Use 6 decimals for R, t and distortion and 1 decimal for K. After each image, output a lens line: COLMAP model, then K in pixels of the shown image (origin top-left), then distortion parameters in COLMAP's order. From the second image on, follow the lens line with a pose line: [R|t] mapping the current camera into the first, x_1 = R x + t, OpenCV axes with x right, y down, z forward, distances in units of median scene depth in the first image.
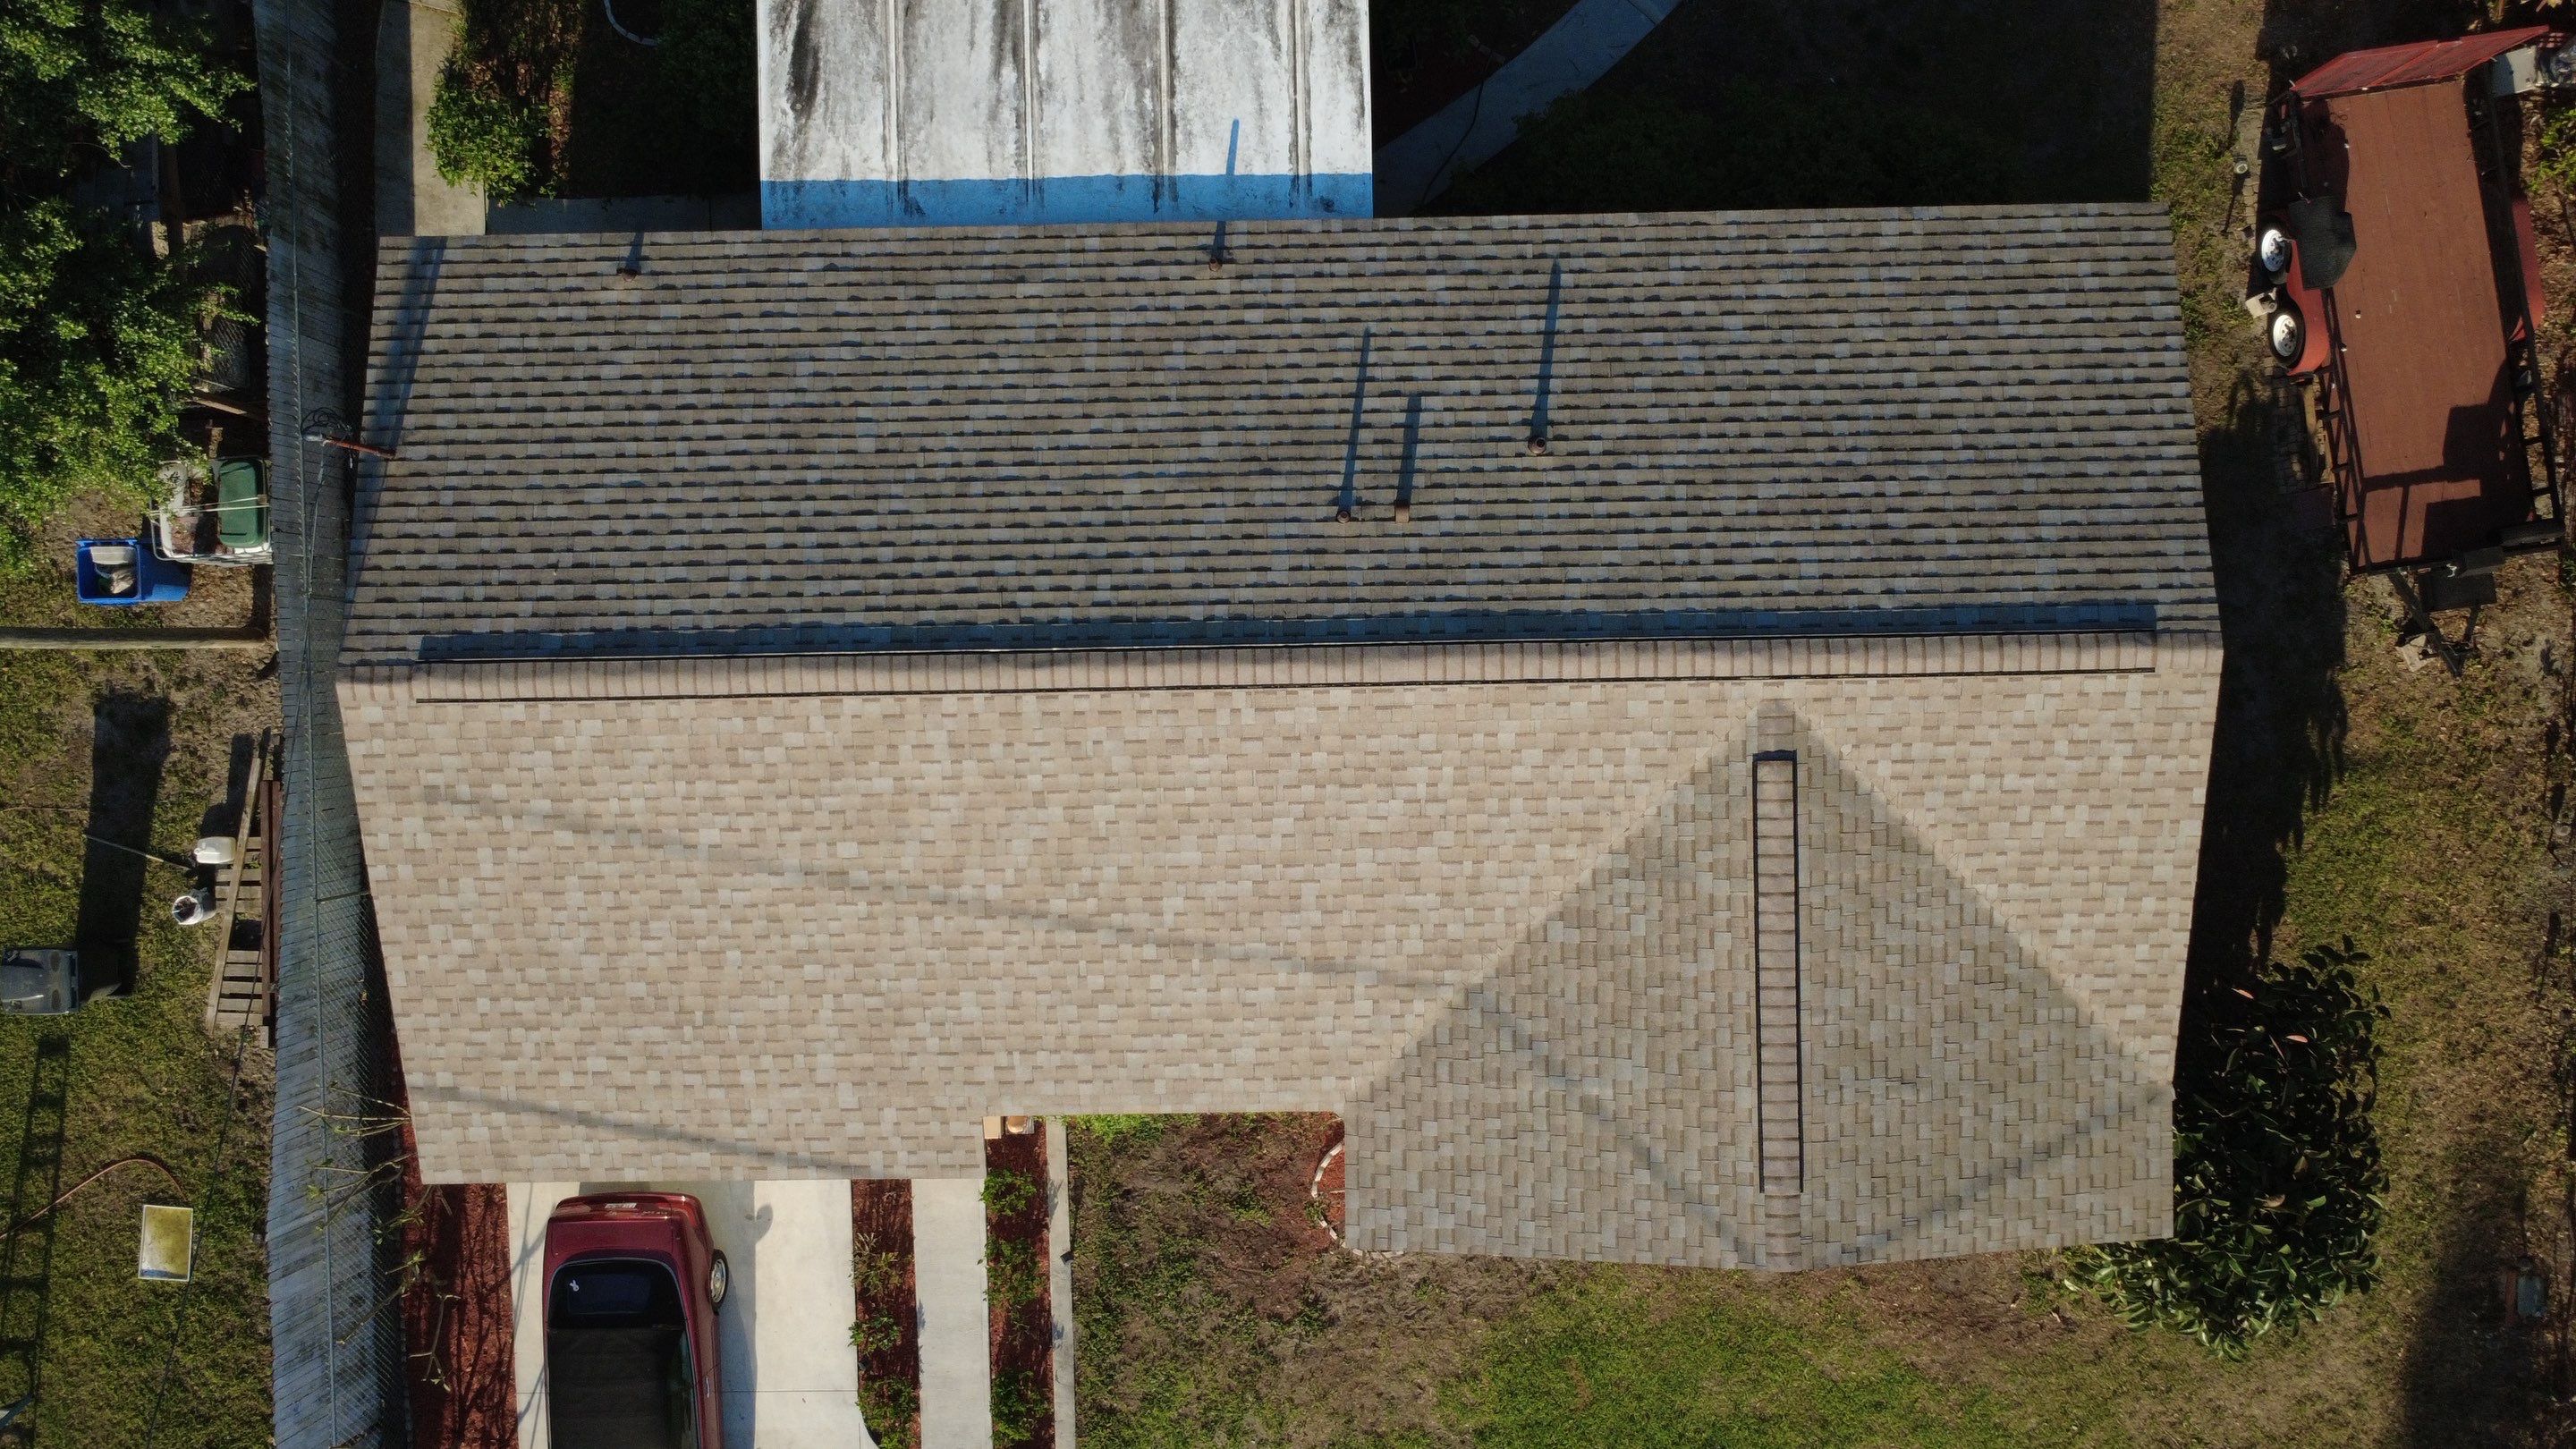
lens RADIAL K [[1873.4, 0, 1283.2], [0, 1873.4, 723.0], [0, 0, 1]] dist [0.001411, 0.001249]
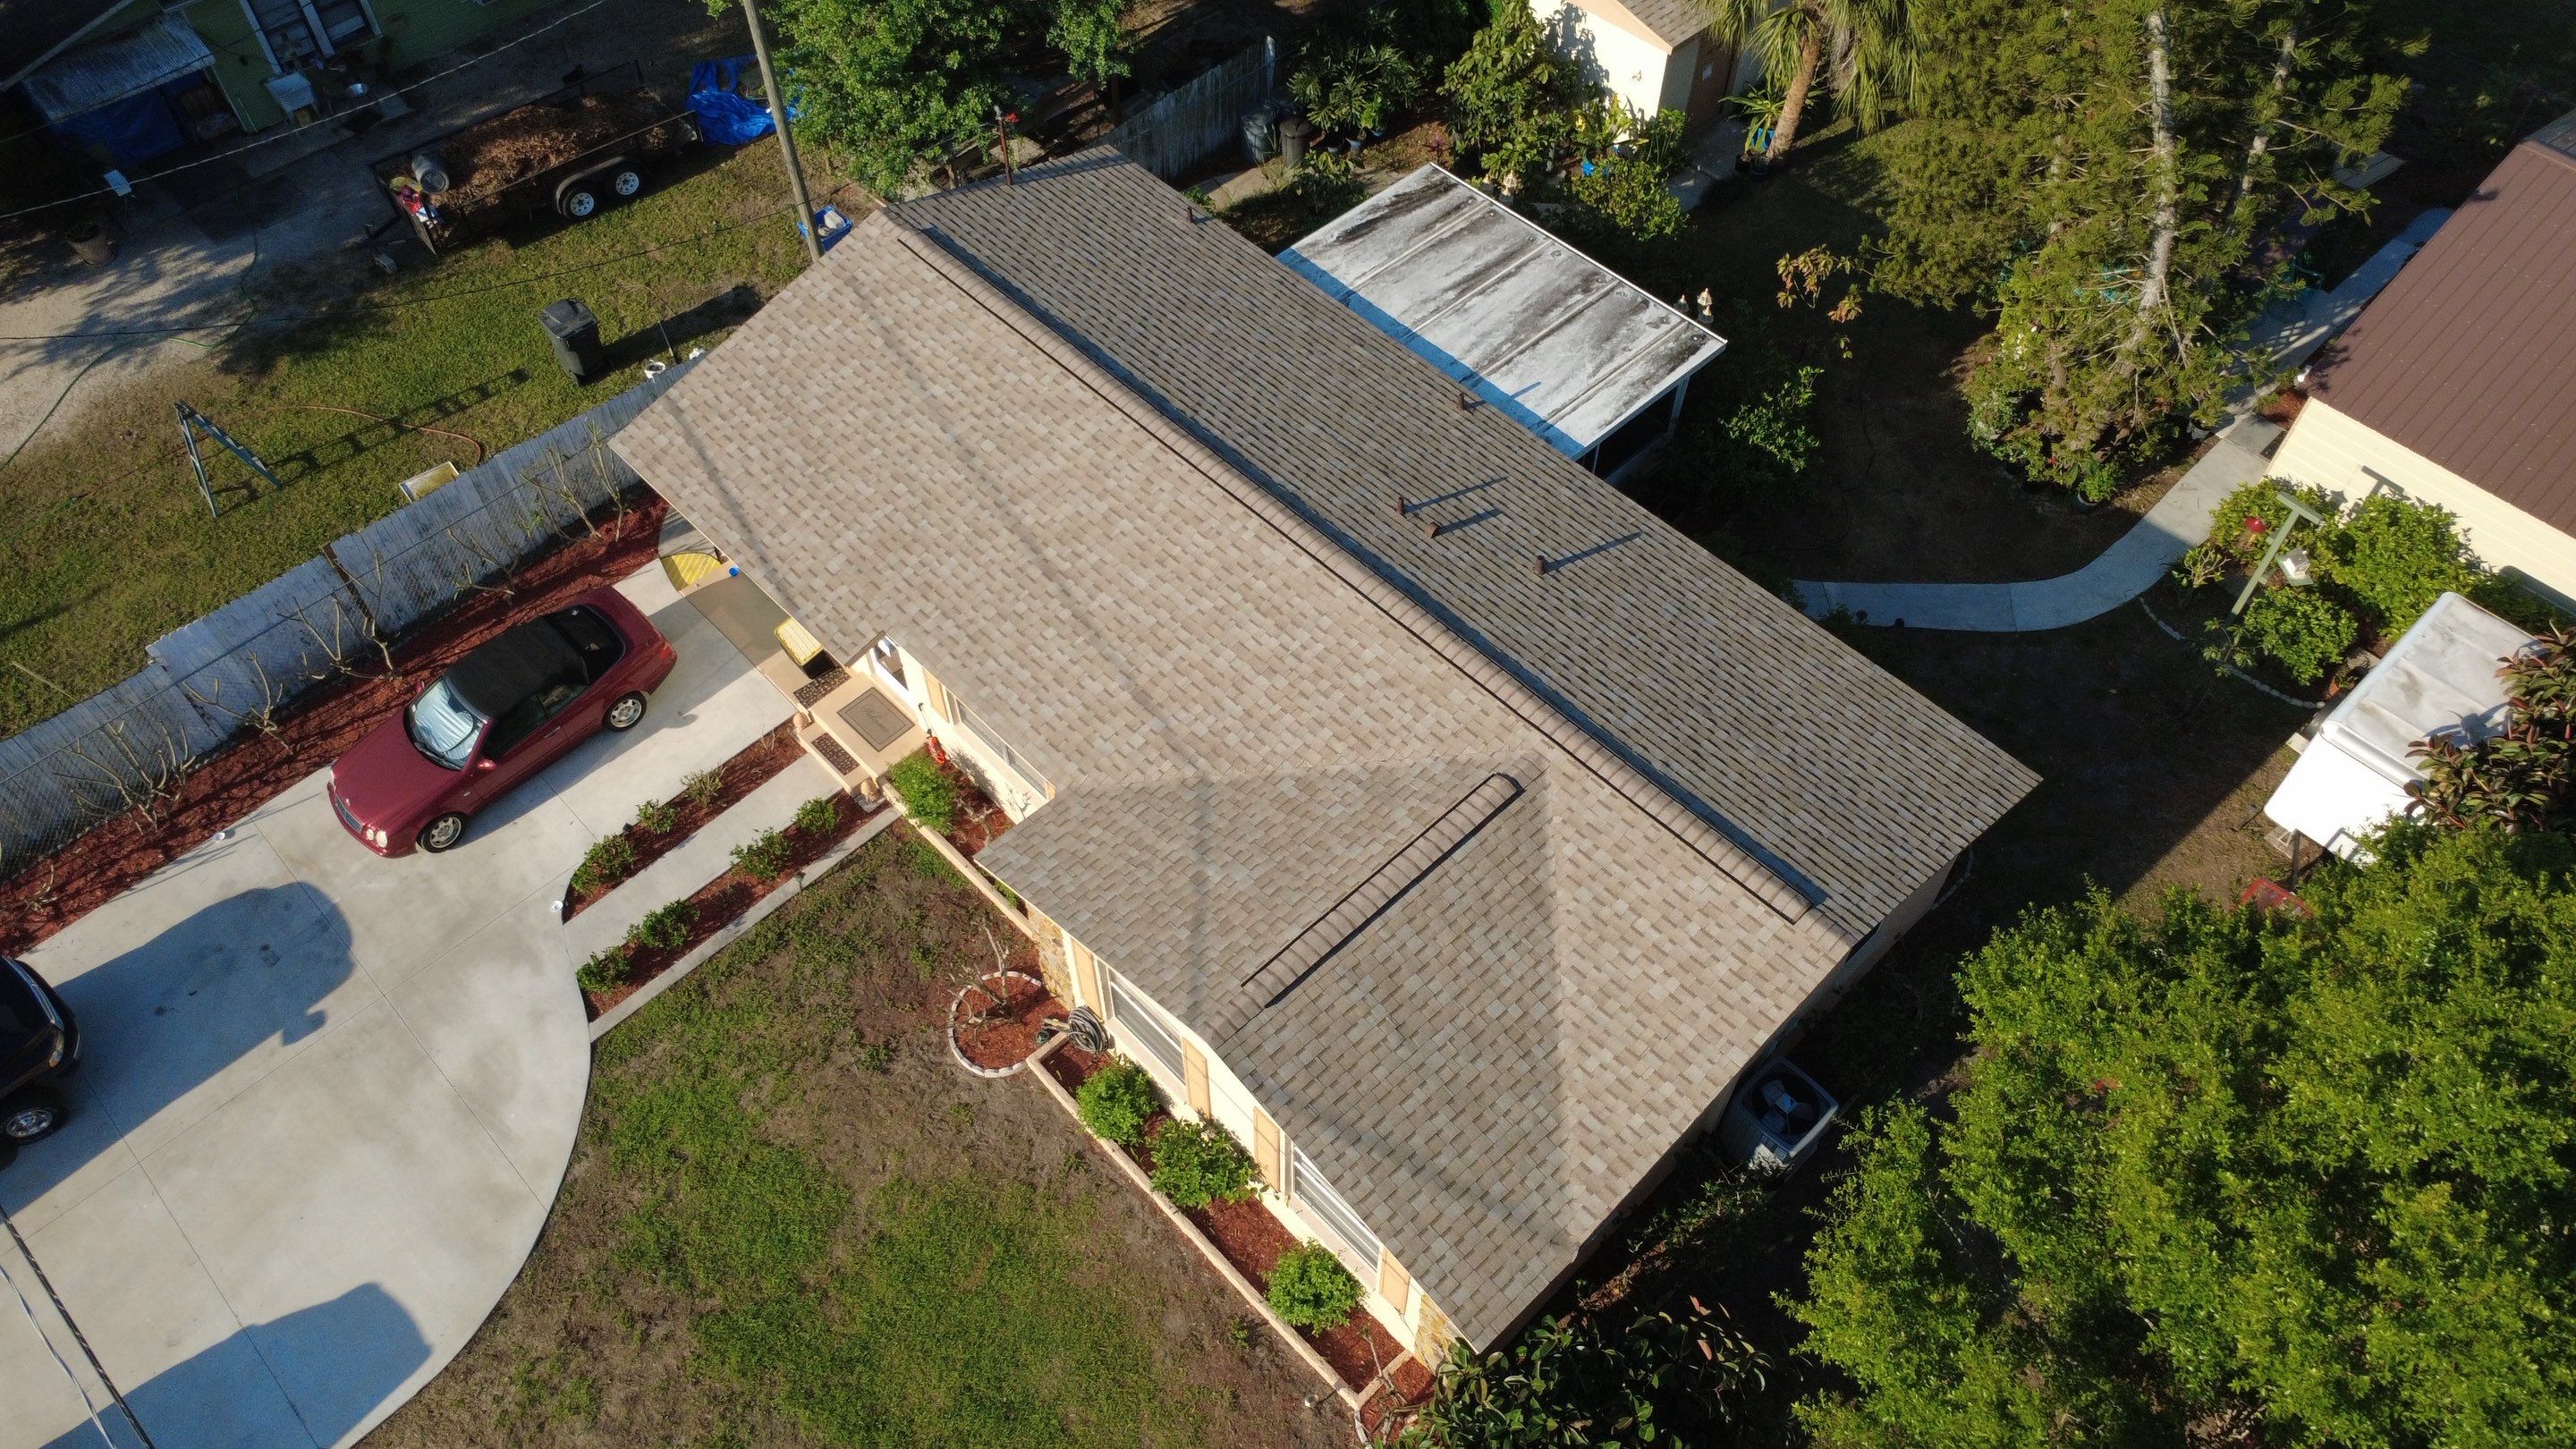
lens RADIAL K [[1873.4, 0, 1280.4], [0, 1873.4, 723.1], [0, 0, 1]] dist [0.001411, 0.001249]
pose [[0.680030, 0.594392, -0.429252, 0.644769], [-0.732776, 0.531441, -0.424982, 0.613322], [-0.024484, 0.603546, 0.796952, -0.009428]]
